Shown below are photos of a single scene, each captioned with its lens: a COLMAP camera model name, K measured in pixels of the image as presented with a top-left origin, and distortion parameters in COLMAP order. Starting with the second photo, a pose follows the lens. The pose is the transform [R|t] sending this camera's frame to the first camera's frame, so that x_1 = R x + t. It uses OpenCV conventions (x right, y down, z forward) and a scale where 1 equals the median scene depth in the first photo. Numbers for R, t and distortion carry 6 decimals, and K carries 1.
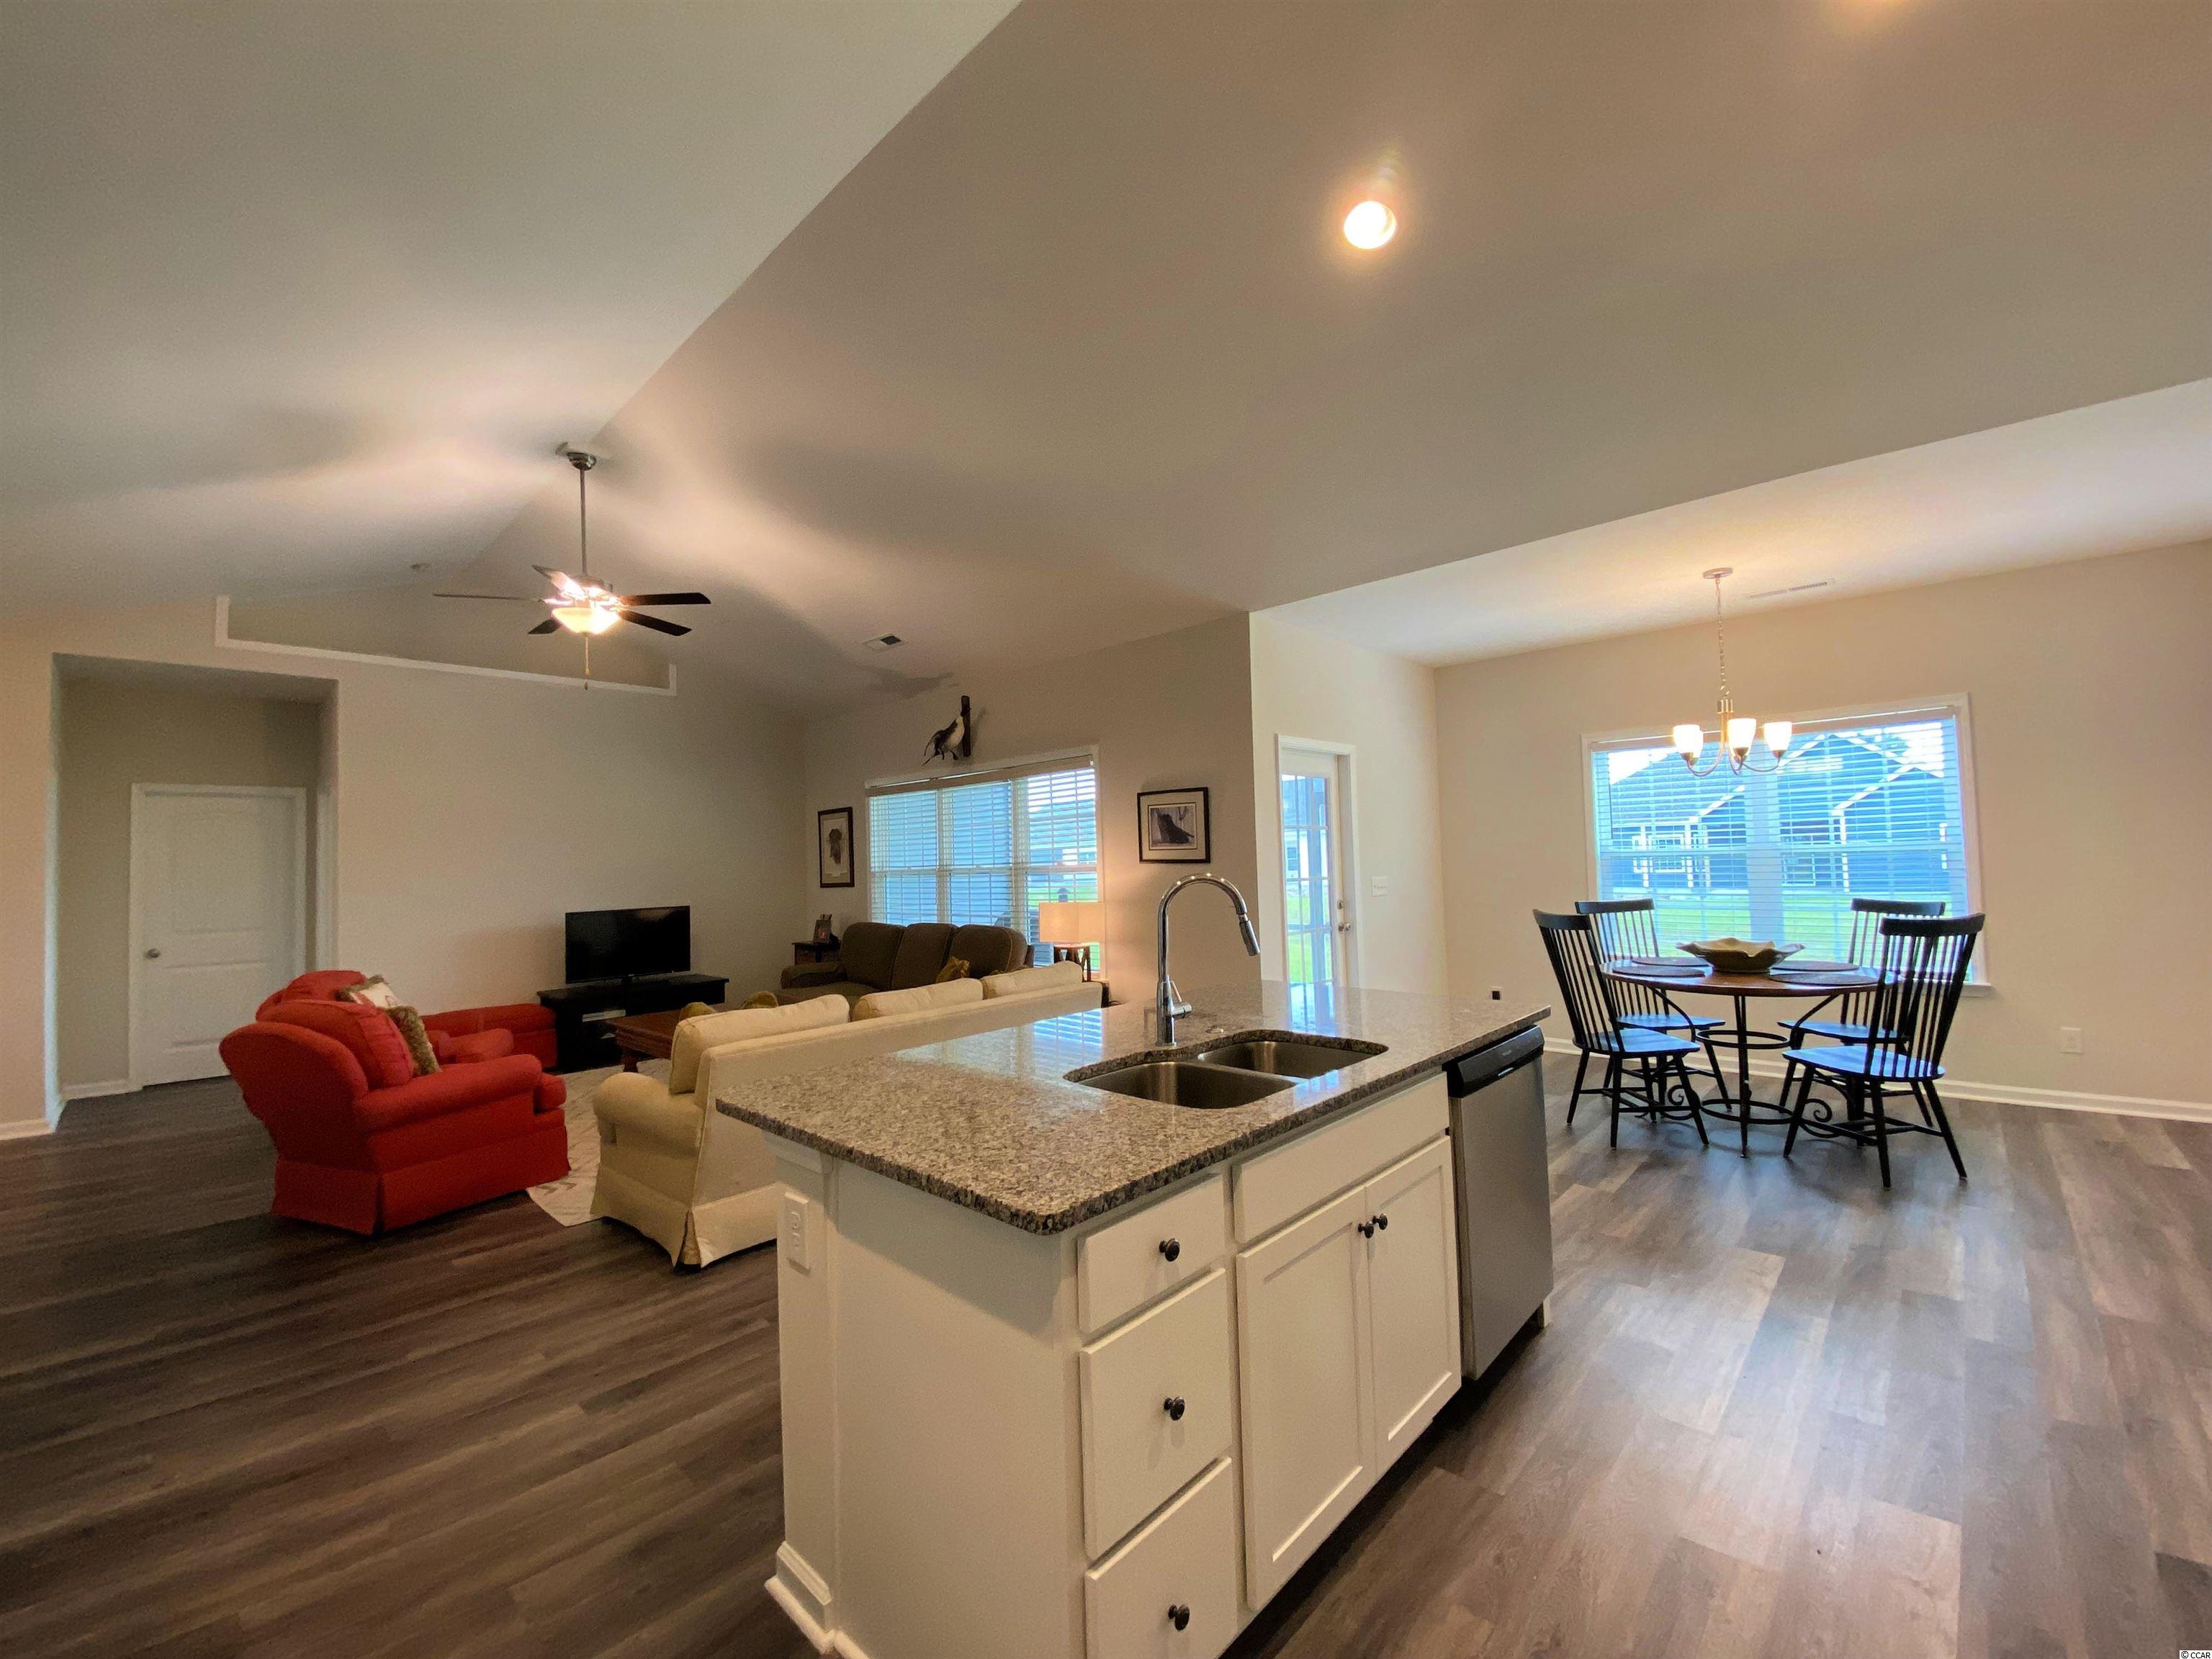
lens RADIAL K [[892.1, 0, 1110.3], [0, 892.1, 819.2], [0, 0, 1]] dist [-0.000603, -0.001333]
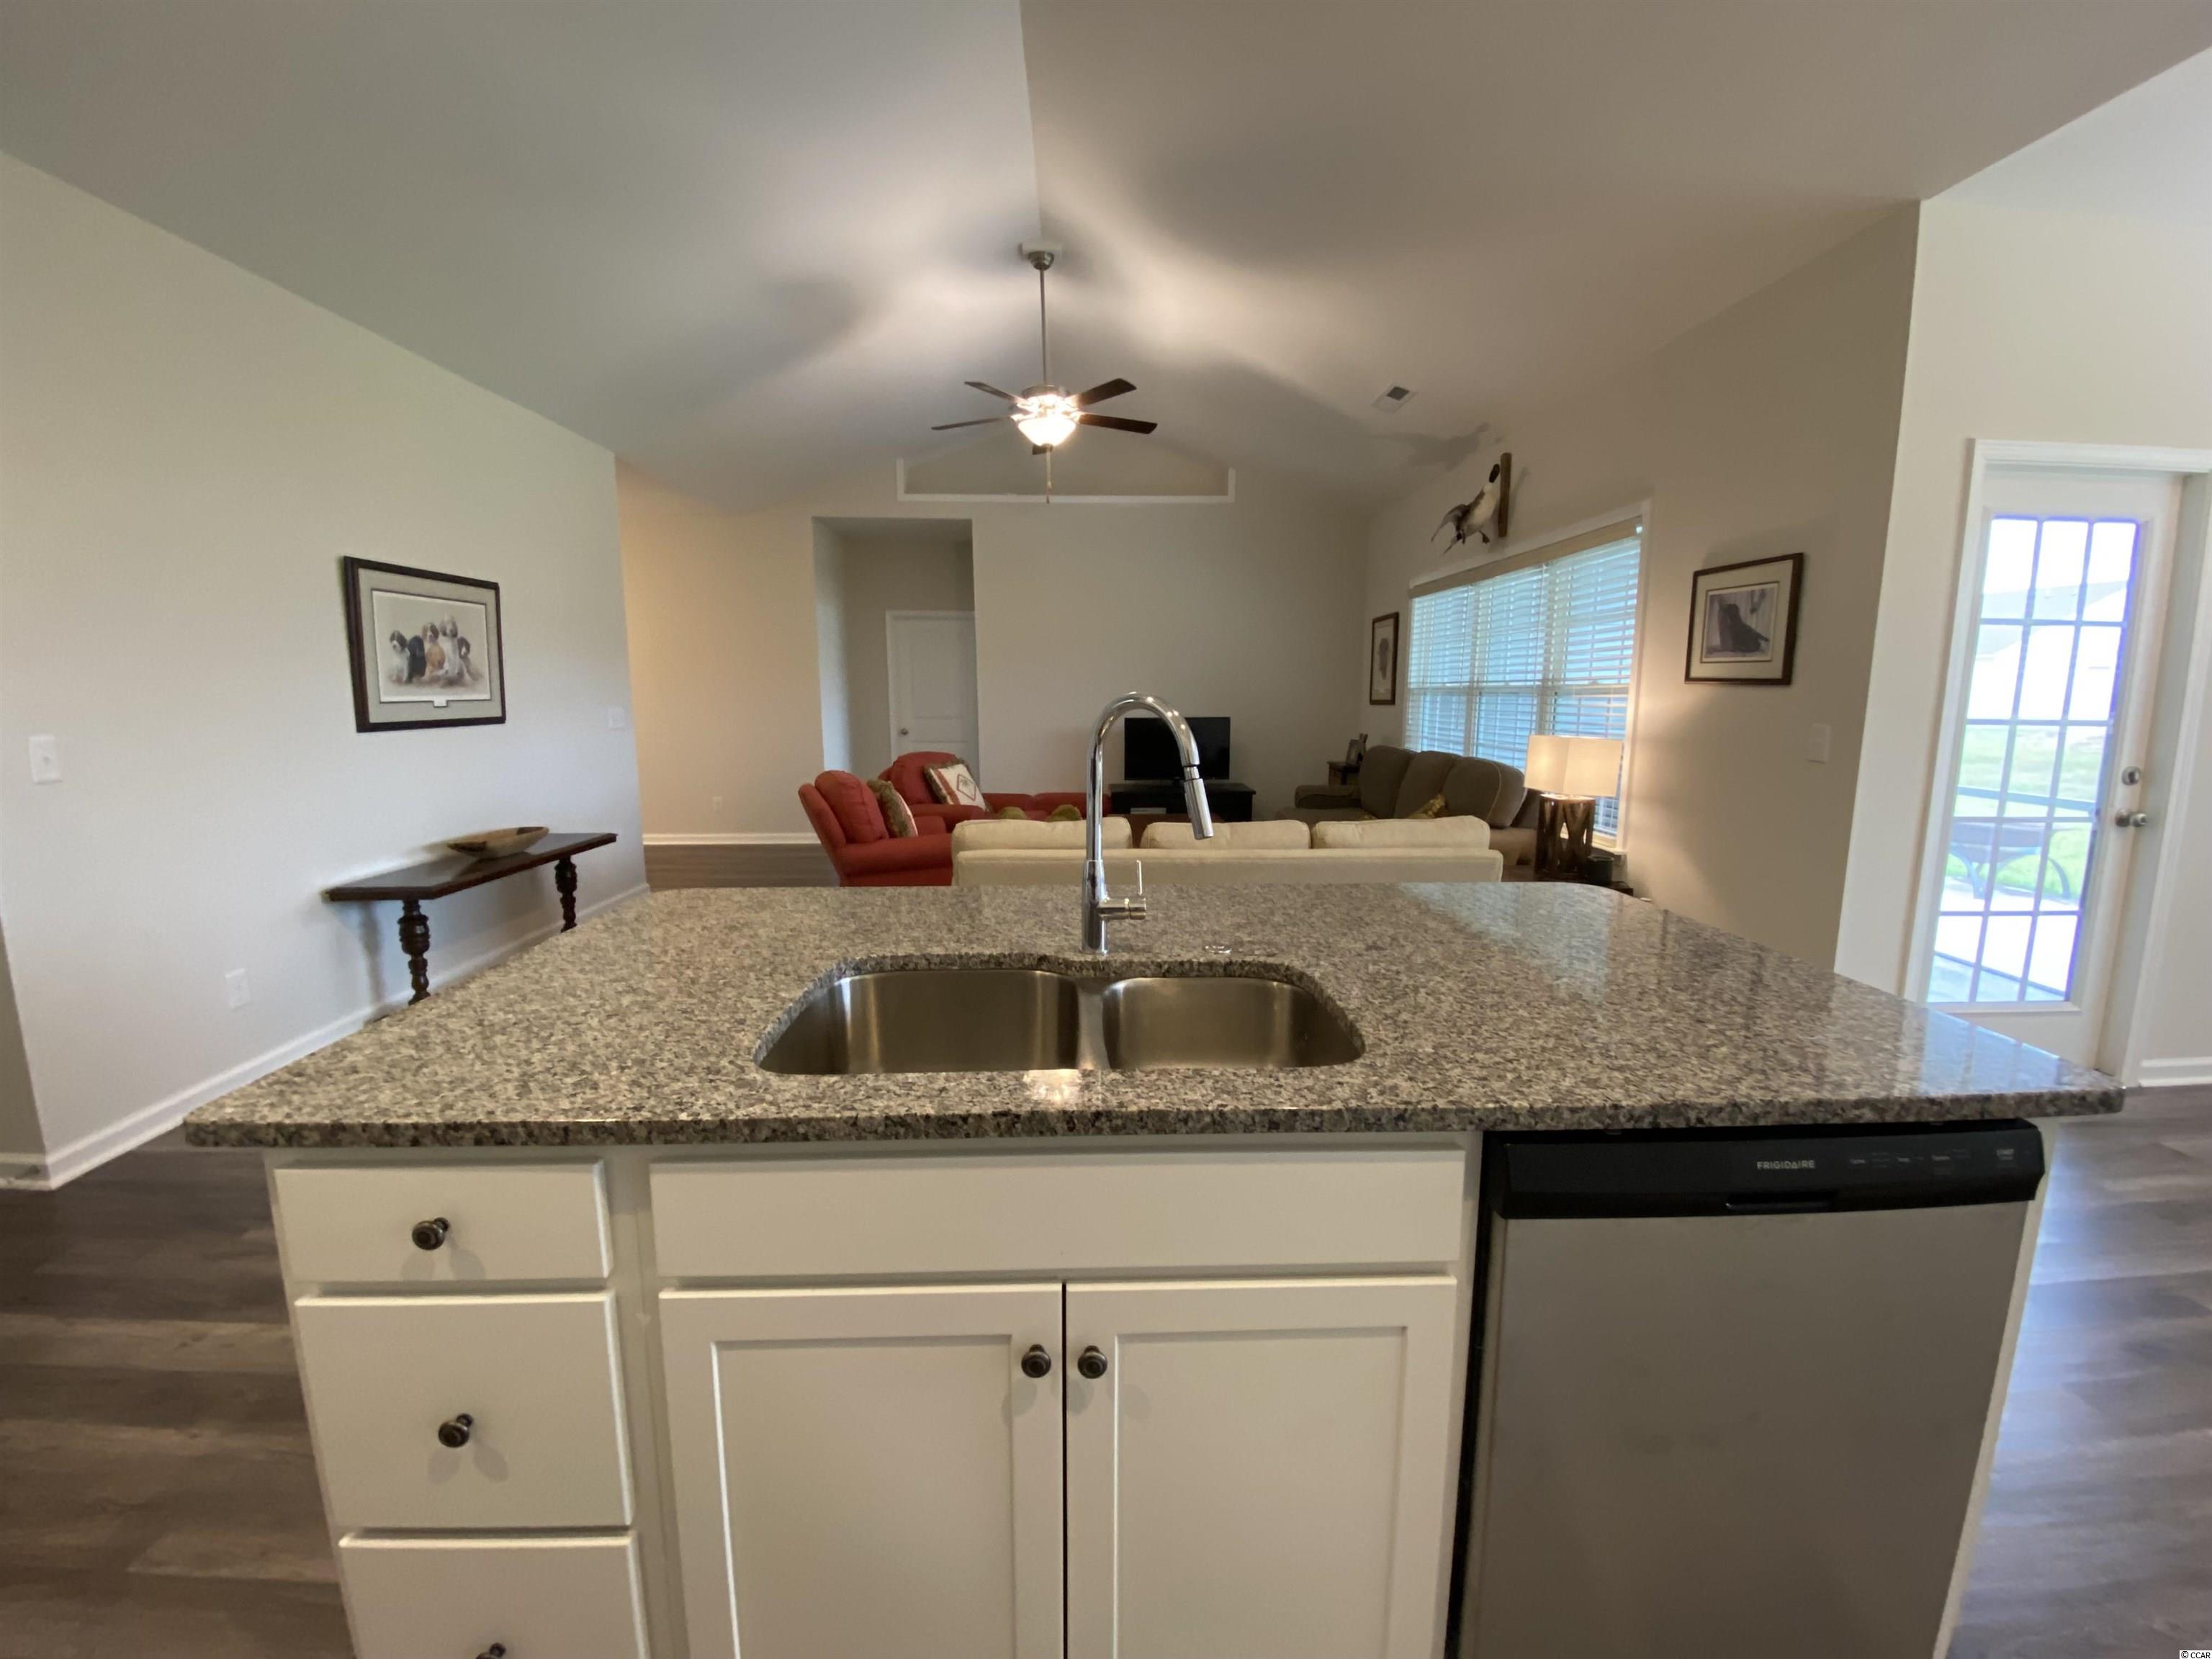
lens RADIAL K [[892.1, 0, 1101.5], [0, 892.1, 836.7], [0, 0, 1]] dist [-0.000603, -0.001333]
pose [[0.699647, 0.142942, -0.700044, 0.211225], [0.016389, 0.976315, 0.215733, 0.011338], [0.714300, -0.162410, 0.680733, 0.233295]]
